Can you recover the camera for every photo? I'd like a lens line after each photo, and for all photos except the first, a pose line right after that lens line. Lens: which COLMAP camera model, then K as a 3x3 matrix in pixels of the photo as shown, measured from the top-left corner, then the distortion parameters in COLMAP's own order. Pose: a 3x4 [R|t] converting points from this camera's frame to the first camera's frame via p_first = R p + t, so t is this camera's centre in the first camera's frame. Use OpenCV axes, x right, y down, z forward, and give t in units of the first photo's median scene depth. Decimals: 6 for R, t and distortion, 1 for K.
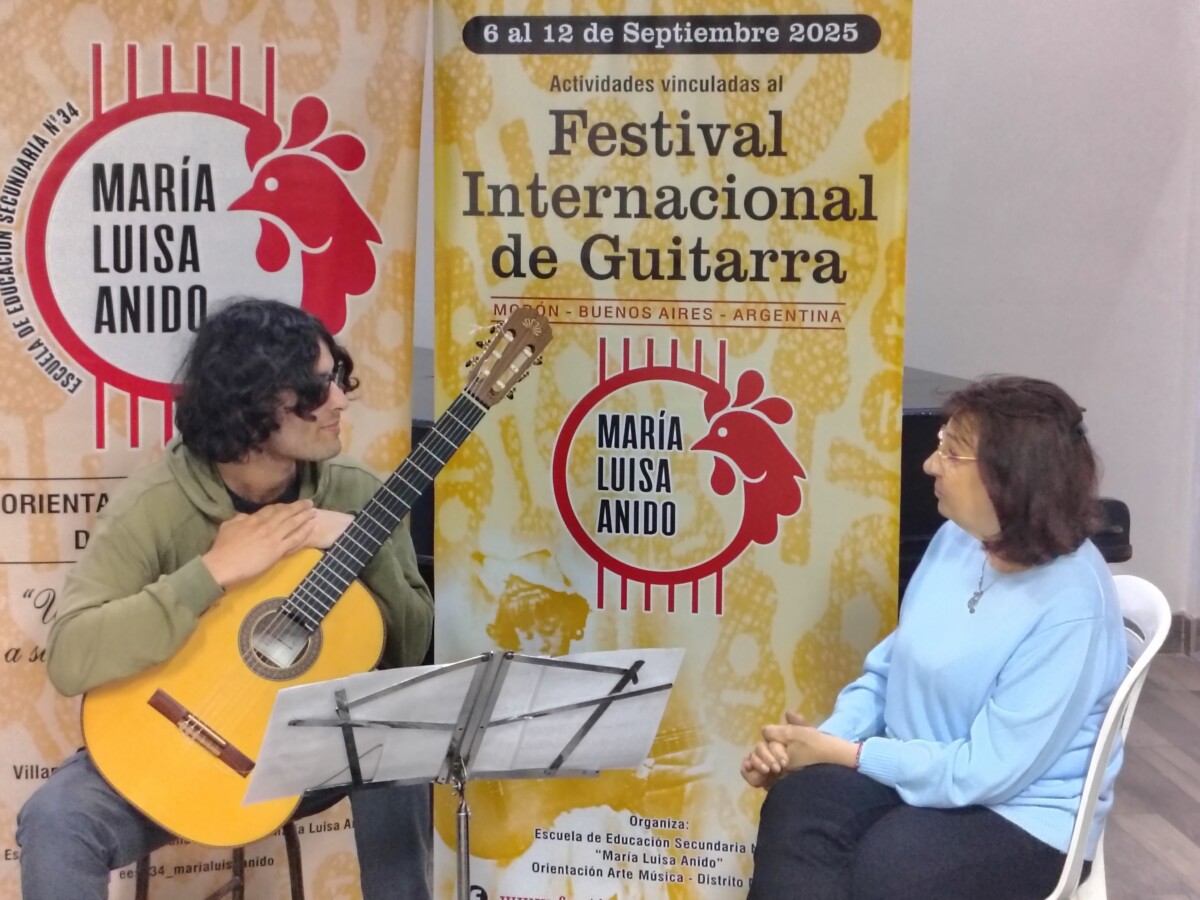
lens RADIAL K [[2353.8, 0, 601.1], [0, 2353.8, 447.1], [0, 0, 1]] dist [0.175777, 0.000000]
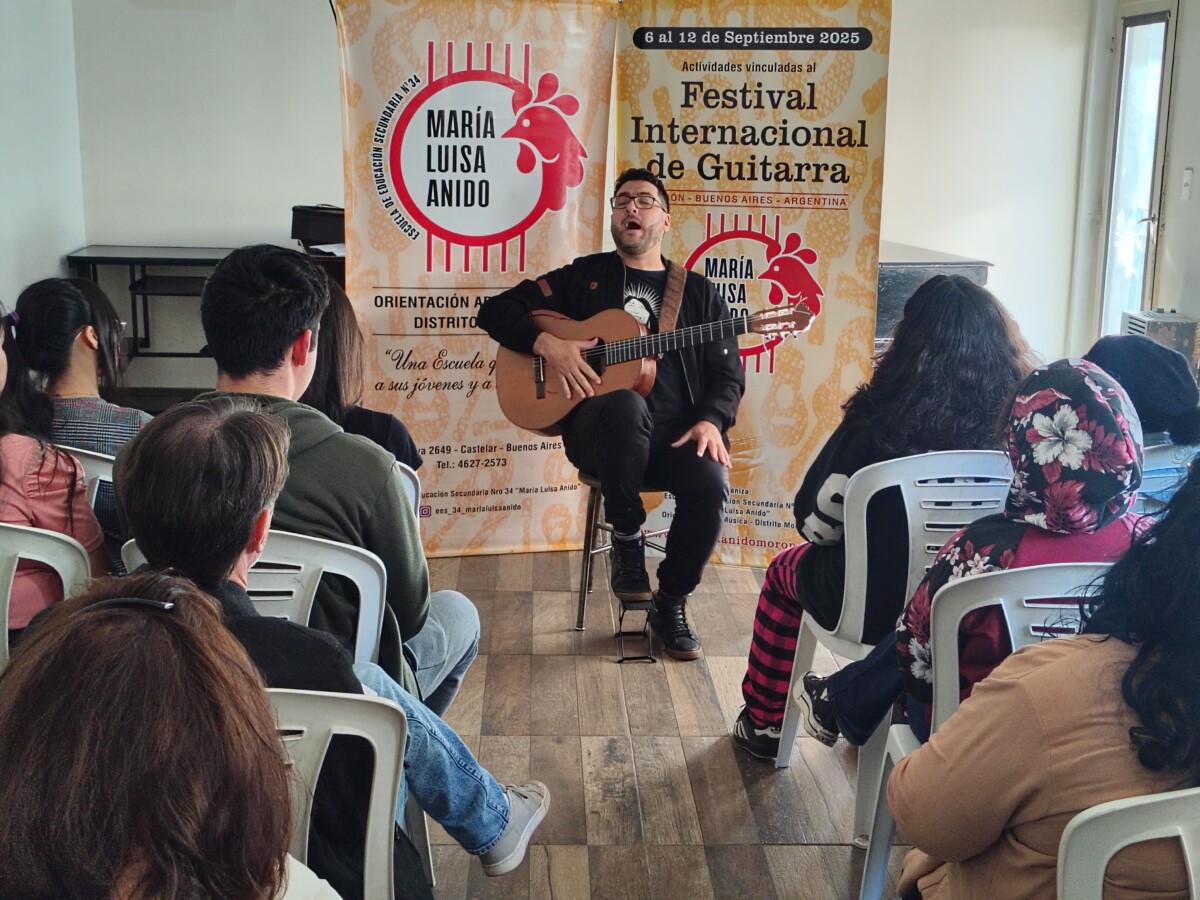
lens RADIAL K [[1636.9, 0, 601.3], [0, 1636.9, 465.3], [0, 0, 1]] dist [0.028142, 0.000000]
pose [[0.998307, 0.021360, -0.054099, -0.009567], [-0.017007, 0.996675, 0.079681, 0.045264], [0.055621, -0.078626, 0.995351, -0.237014]]
